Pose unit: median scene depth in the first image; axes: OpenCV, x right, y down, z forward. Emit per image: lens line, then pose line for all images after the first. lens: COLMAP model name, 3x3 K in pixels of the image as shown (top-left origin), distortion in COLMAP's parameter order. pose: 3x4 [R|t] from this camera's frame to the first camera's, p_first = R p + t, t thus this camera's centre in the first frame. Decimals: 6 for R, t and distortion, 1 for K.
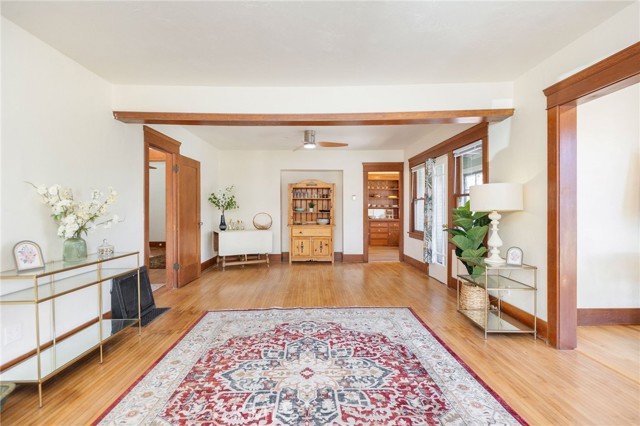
lens RADIAL K [[301.6, 0, 310.8], [0, 301.6, 211.1], [0, 0, 1]] dist [-0.008675, 0.000019]
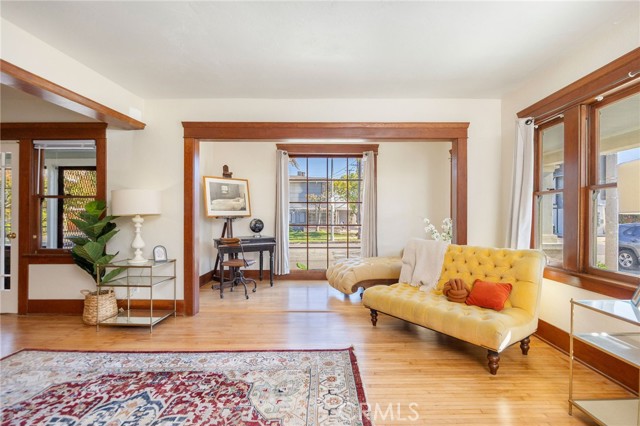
lens RADIAL K [[301.6, 0, 325.4], [0, 301.6, 215.1], [0, 0, 1]] dist [-0.008675, 0.000019]
pose [[-0.003082, 0.002981, 0.999991, -0.523065], [0.004753, 0.999984, -0.002966, 0.007049], [-0.999984, 0.004744, -0.003096, 0.380945]]
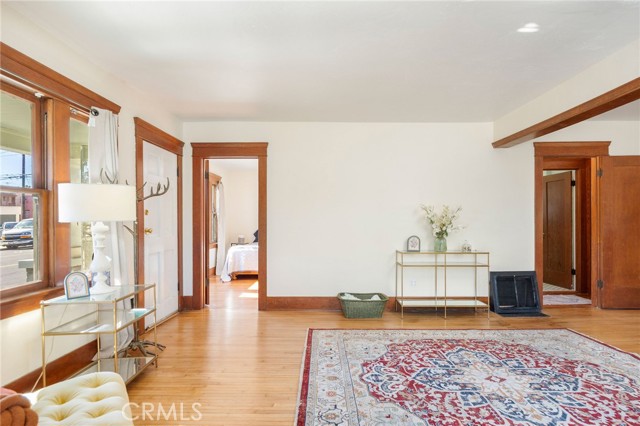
lens RADIAL K [[325.8, 0, 320.4], [0, 325.8, 219.0], [0, 0, 1]] dist [-0.010129, -0.000304]
pose [[-0.012703, -0.001354, -0.999918, 0.909085], [-0.003724, 0.999992, -0.001307, -0.002823], [0.999912, 0.003707, -0.012708, 0.343990]]
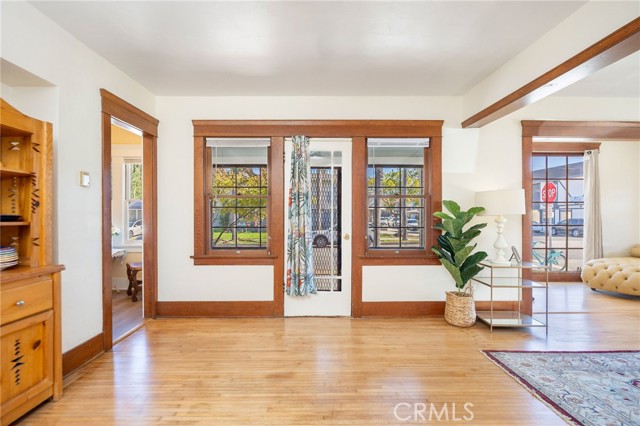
lens RADIAL K [[319.1, 0, 303.2], [0, 319.1, 213.8], [0, 0, 1]] dist [-0.006960, -0.001362]
pose [[-0.002121, 0.006684, 0.999975, -0.571401], [0.005219, 0.999964, -0.006672, -0.000304], [-0.999984, 0.005205, -0.002156, 1.925927]]
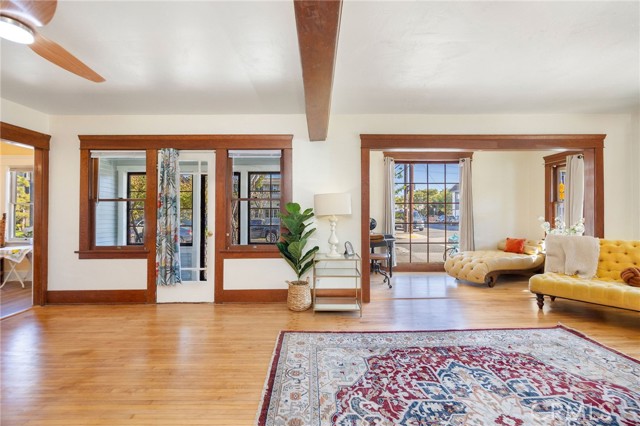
lens RADIAL K [[277.6, 0, 311.6], [0, 277.6, 212.0], [0, 0, 1]] dist [-0.008464, 0.000961]
pose [[-0.010028, 0.012618, 0.999870, -0.598564], [0.010263, 0.999869, -0.012515, 0.001102], [-0.999897, 0.010136, -0.010156, 1.249257]]
